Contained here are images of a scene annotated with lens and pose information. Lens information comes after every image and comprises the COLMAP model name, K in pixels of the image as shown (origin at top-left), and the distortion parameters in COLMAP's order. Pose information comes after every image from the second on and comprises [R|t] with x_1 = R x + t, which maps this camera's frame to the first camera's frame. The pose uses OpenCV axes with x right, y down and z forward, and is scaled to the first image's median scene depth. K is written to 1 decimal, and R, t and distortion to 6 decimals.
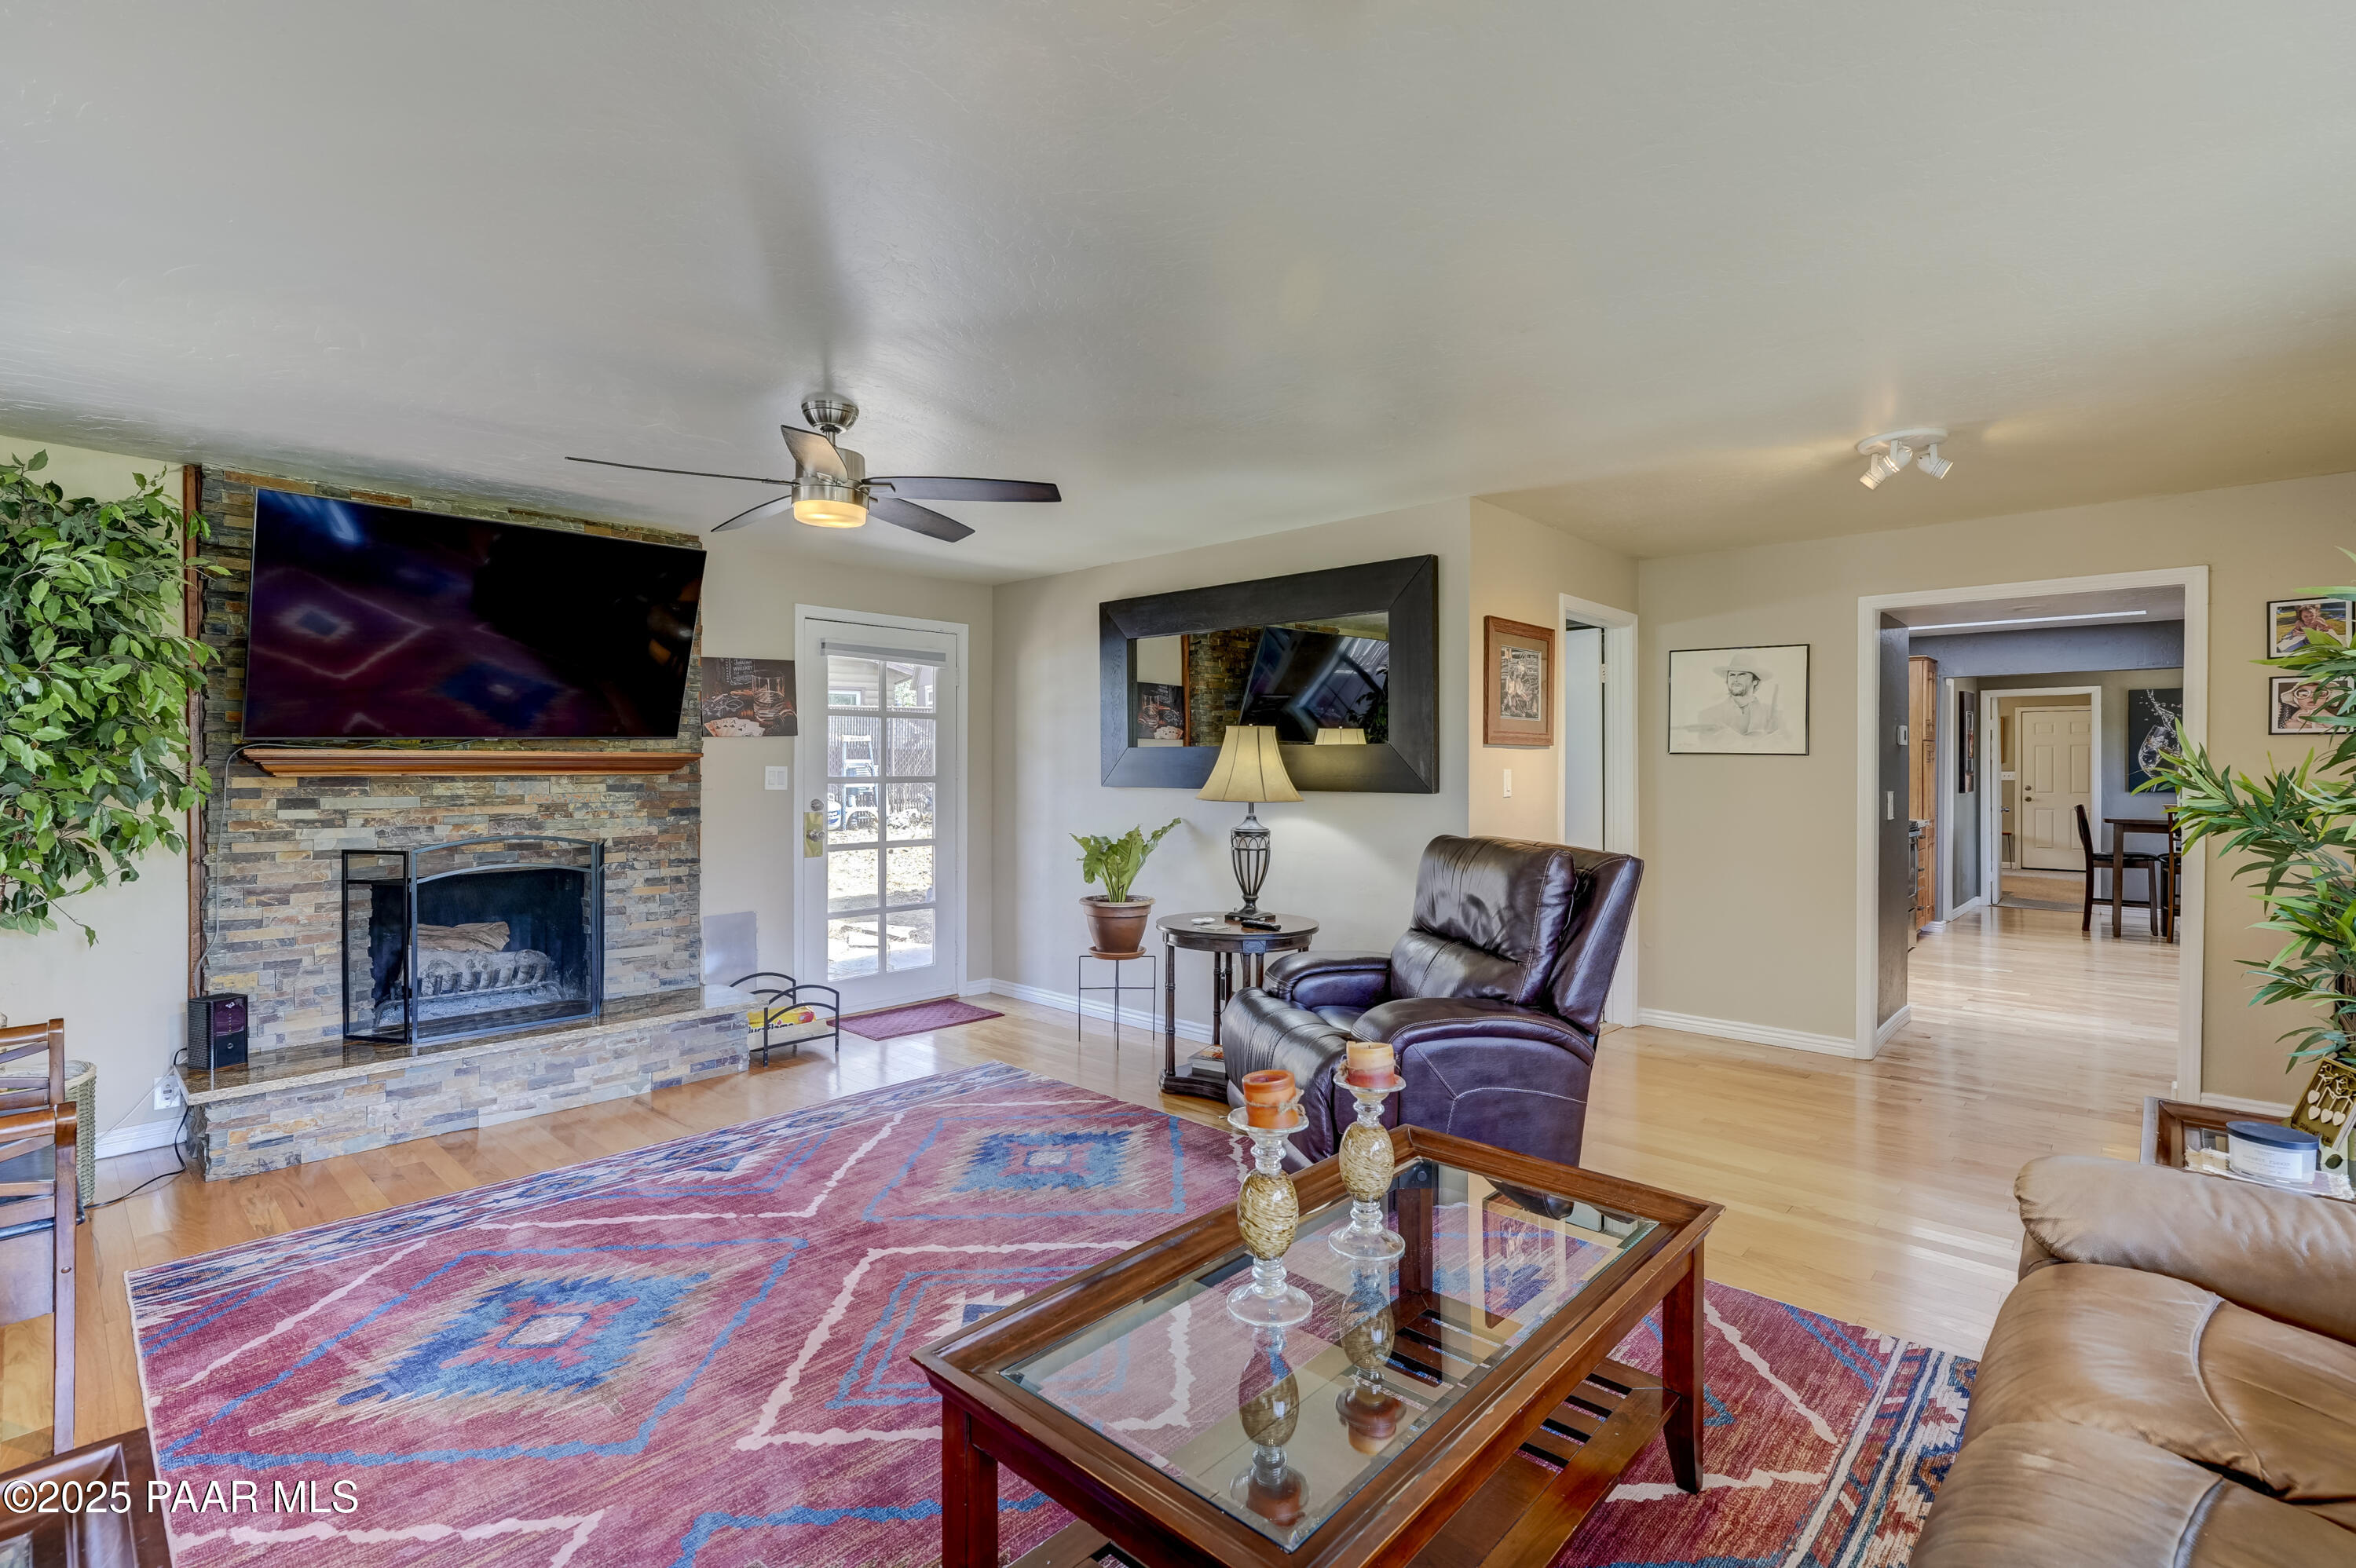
lens RADIAL K [[1052.5, 0, 1209.1], [0, 1052.5, 773.4], [0, 0, 1]] dist [0.012866, 0.000862]
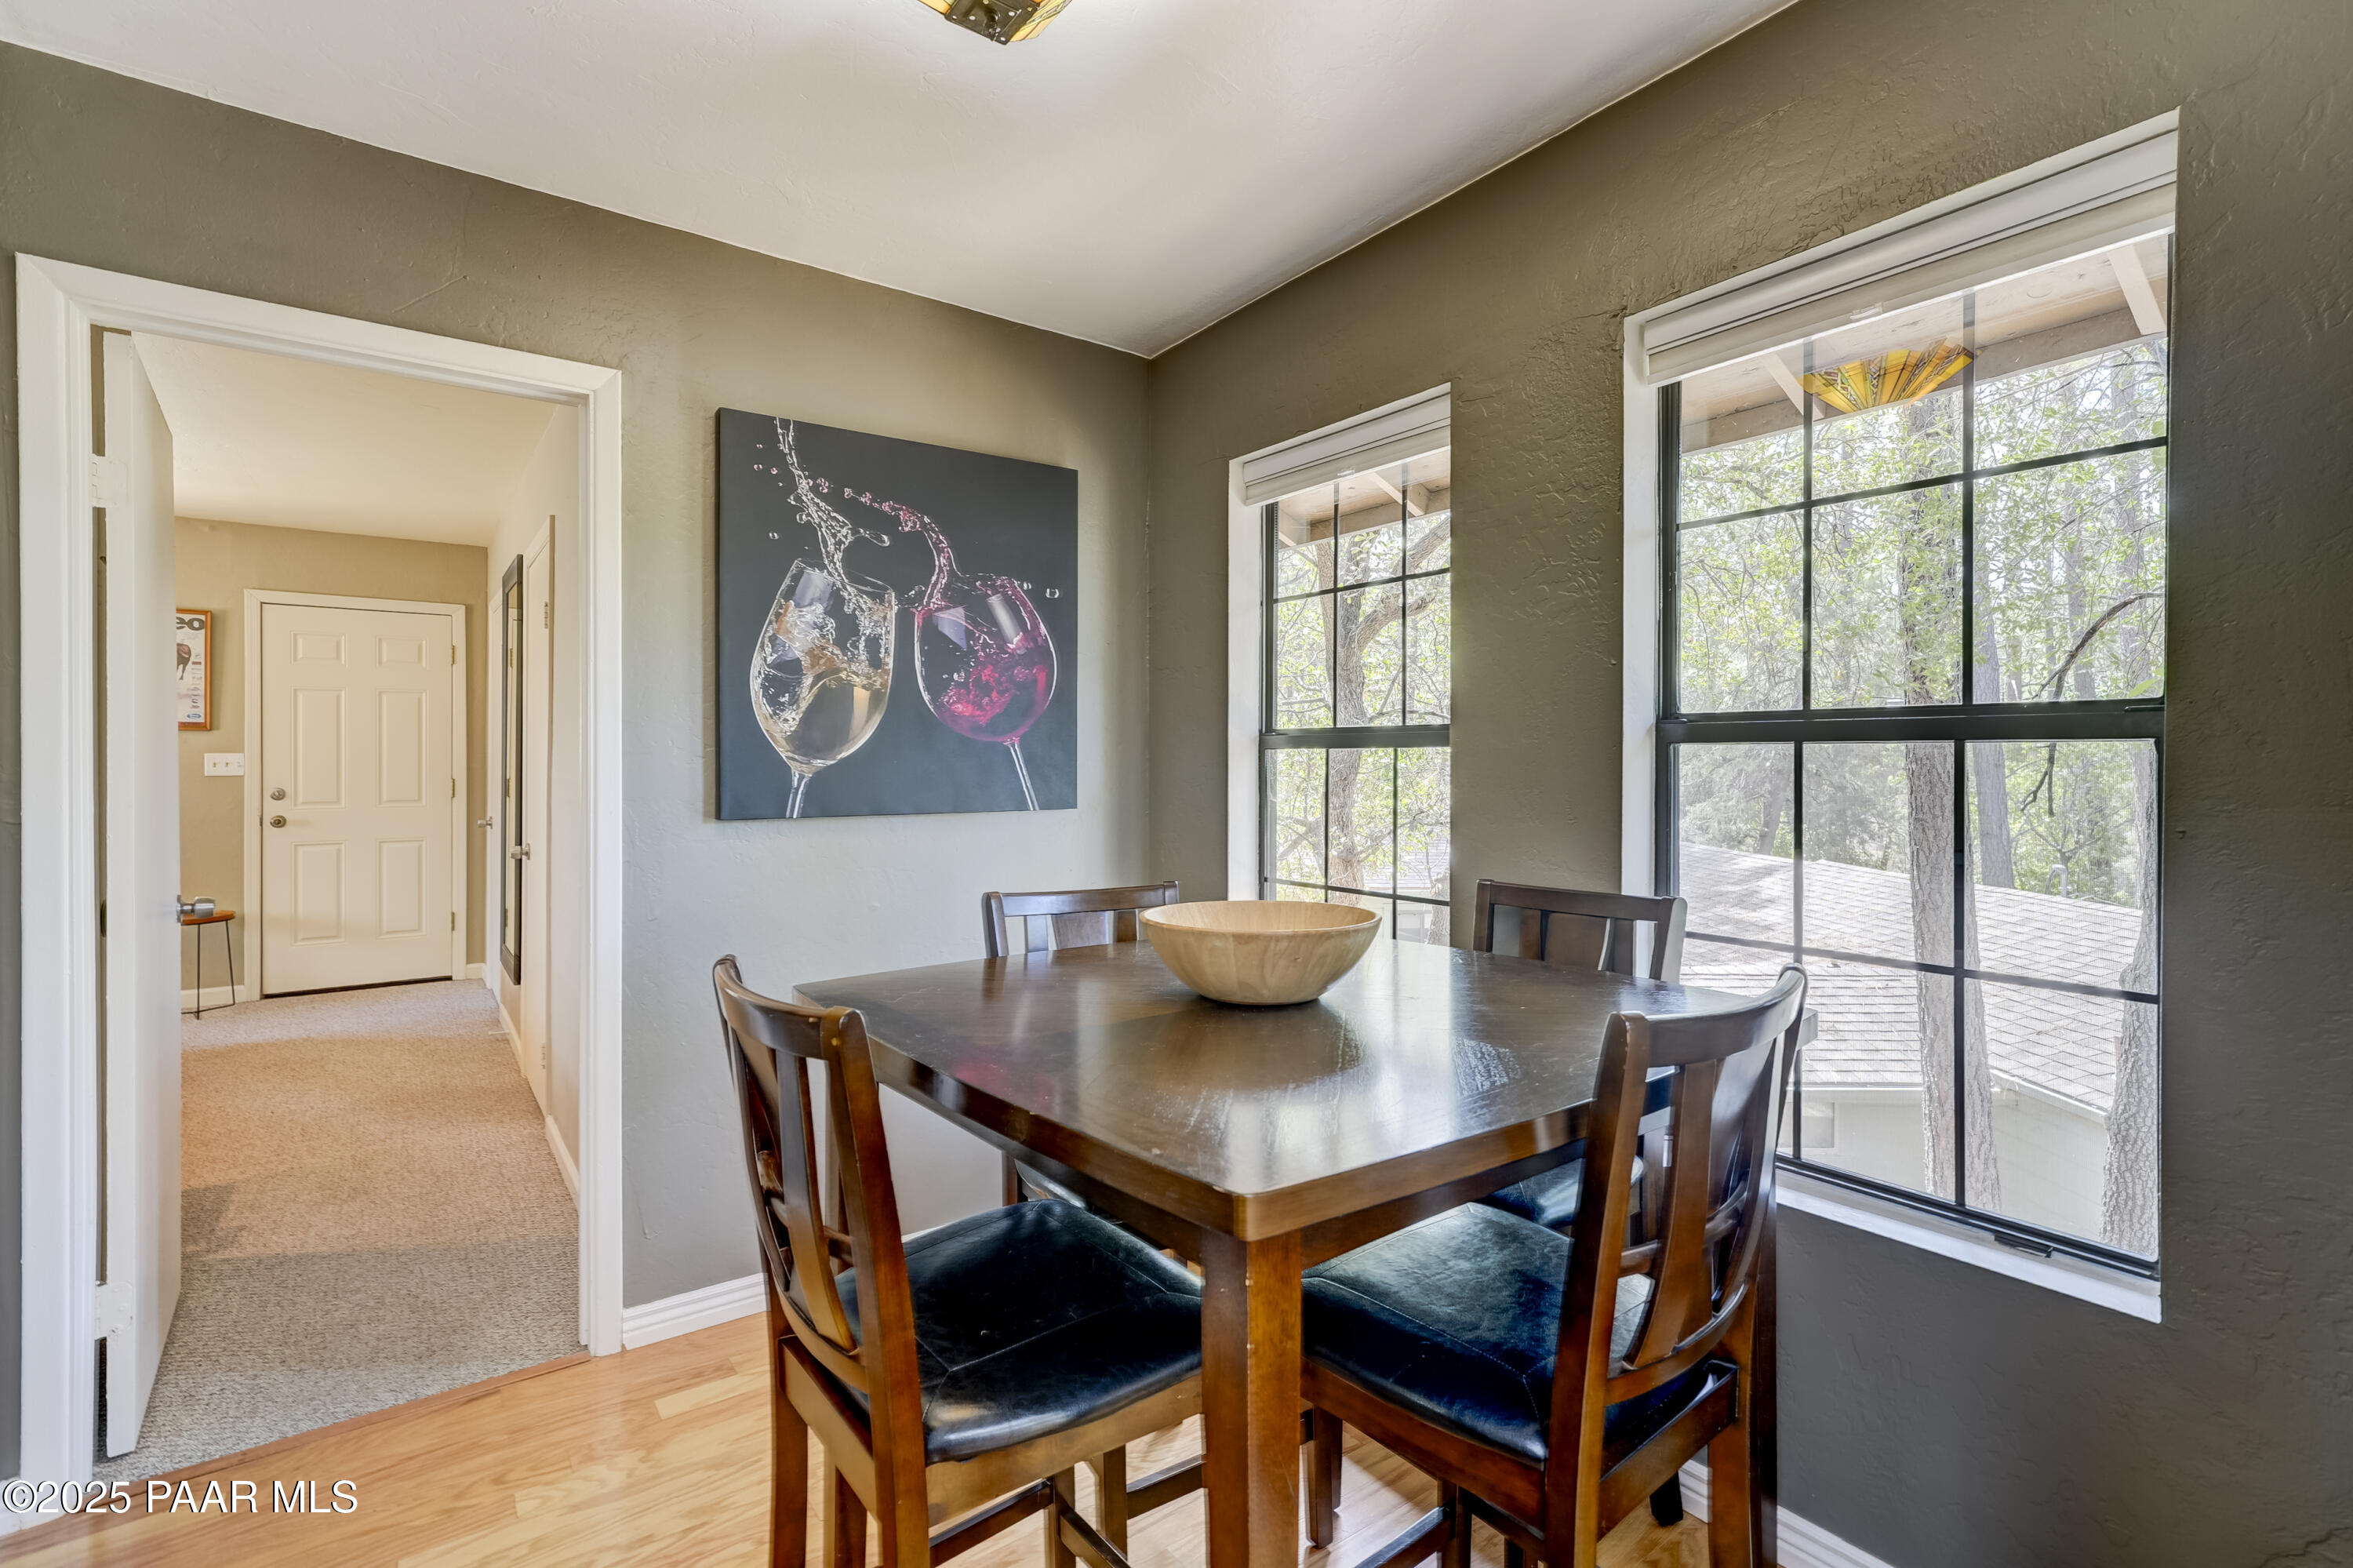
lens RADIAL K [[1122.9, 0, 1206.0], [0, 1122.9, 764.3], [0, 0, 1]] dist [0.003227, 0.000734]
pose [[0.212737, -0.002712, 0.977106, 0.641372], [0.002763, 0.999994, 0.002174, 0.004091], [-0.977106, 0.002238, 0.212743, 0.843497]]
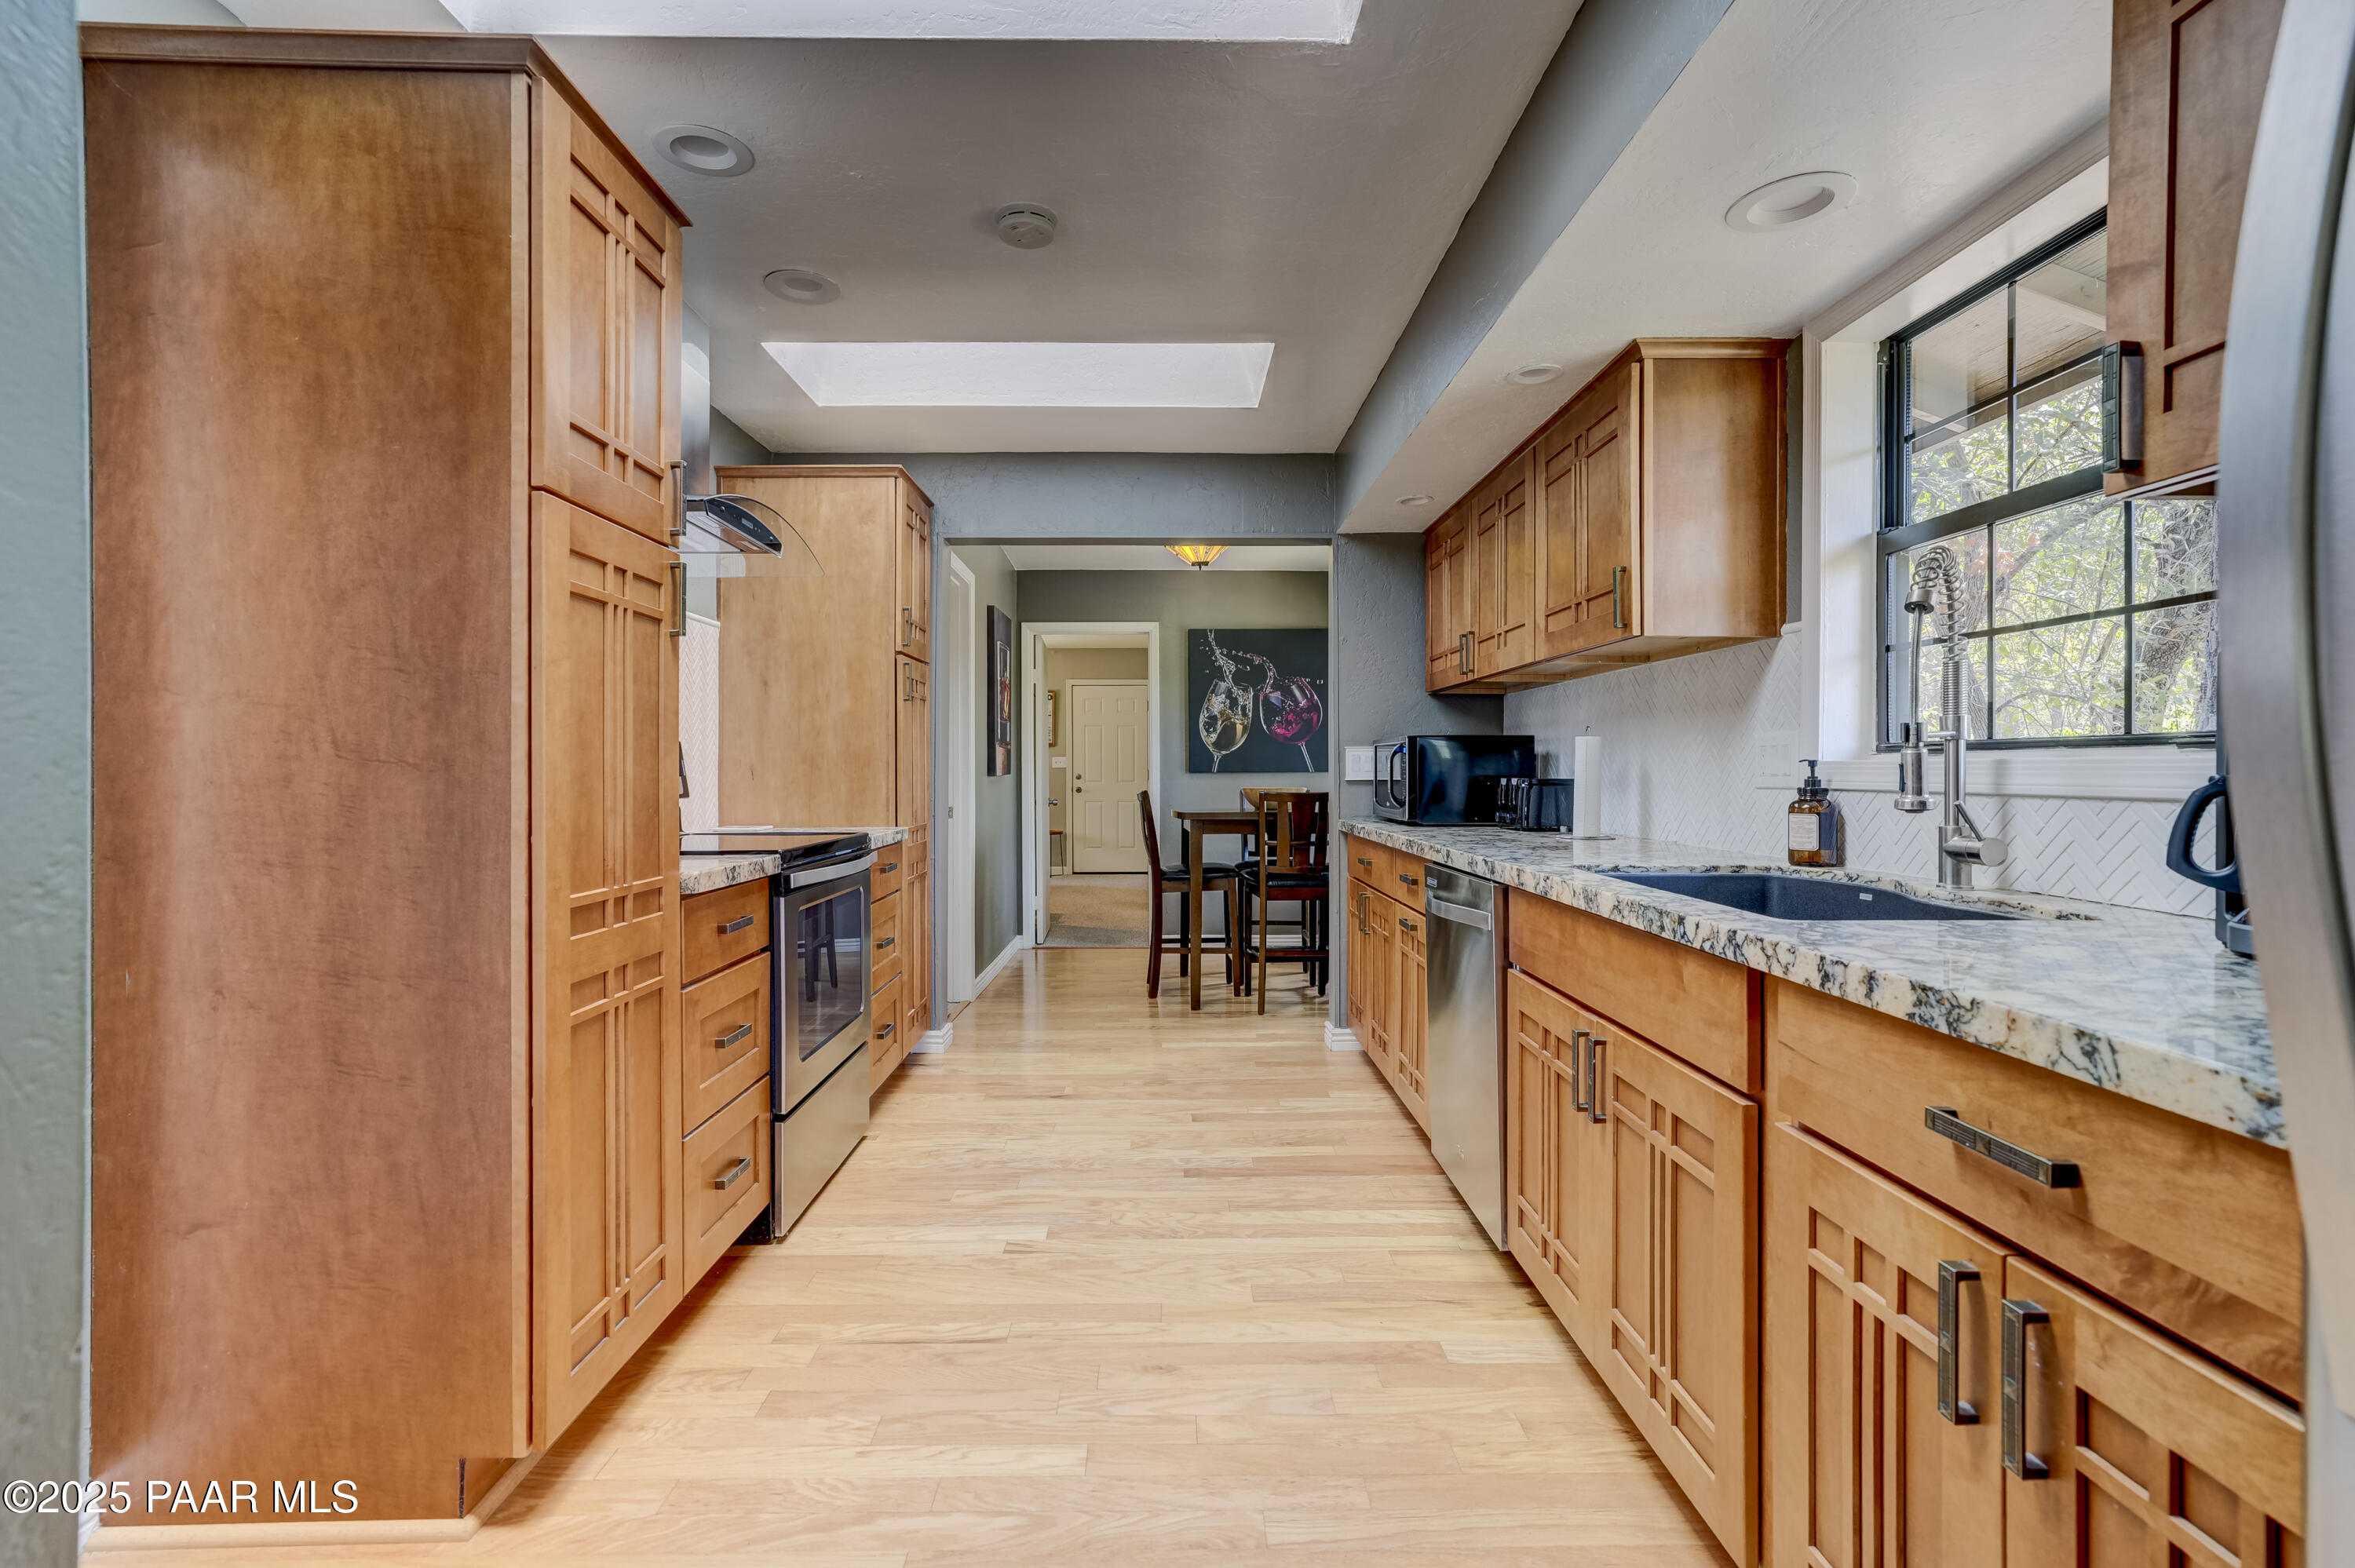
lens RADIAL K [[1084.2, 0, 1147.9], [0, 1084.2, 776.7], [0, 0, 1]] dist [-0.055437, 0.000502]
pose [[0.750657, -0.006703, 0.660659, 0.371431], [0.006896, 0.999974, 0.002310, 0.018174], [-0.660657, 0.002822, 0.750683, 0.481747]]
